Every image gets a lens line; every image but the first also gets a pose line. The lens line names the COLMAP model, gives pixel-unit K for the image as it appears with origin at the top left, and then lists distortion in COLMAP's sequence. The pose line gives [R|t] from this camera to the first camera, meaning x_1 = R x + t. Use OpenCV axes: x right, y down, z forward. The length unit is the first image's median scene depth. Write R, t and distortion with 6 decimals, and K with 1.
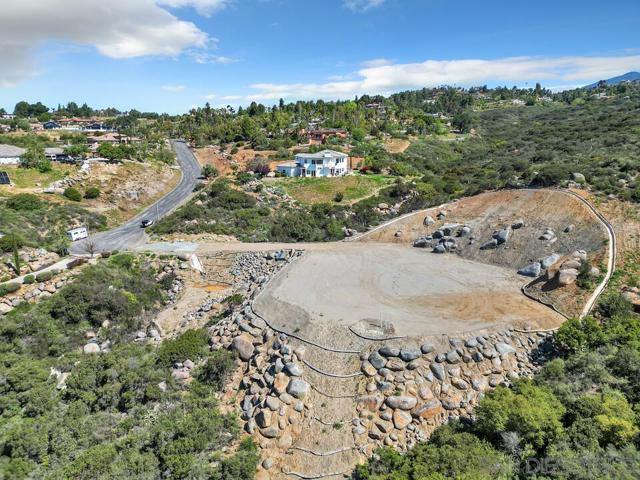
lens RADIAL K [[445.9, 0, 317.5], [0, 445.9, 236.3], [0, 0, 1]] dist [0.075397, -0.075761]
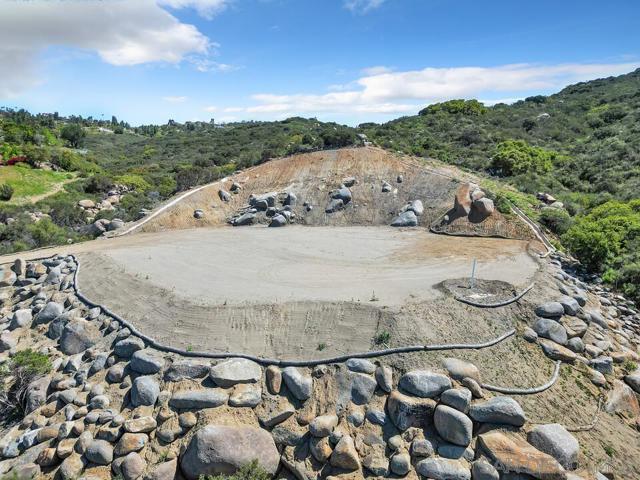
lens RADIAL K [[445.9, 0, 321.1], [0, 445.9, 244.4], [0, 0, 1]] dist [0.075397, -0.075761]
pose [[0.627580, -0.119177, 0.769377, -0.212837], [0.172895, 0.984873, 0.011527, 0.059269], [-0.759112, 0.125787, 0.638691, 0.413840]]
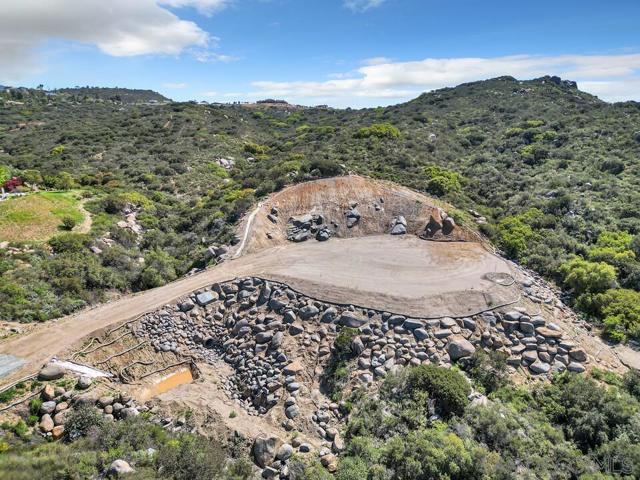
lens RADIAL K [[445.9, 0, 319.9], [0, 445.9, 242.9], [0, 0, 1]] dist [0.075397, -0.075761]
pose [[0.326511, -0.215746, 0.920241, -0.644536], [0.218234, 0.964502, 0.148691, -0.105916], [-0.919655, 0.152279, 0.362004, 0.519525]]
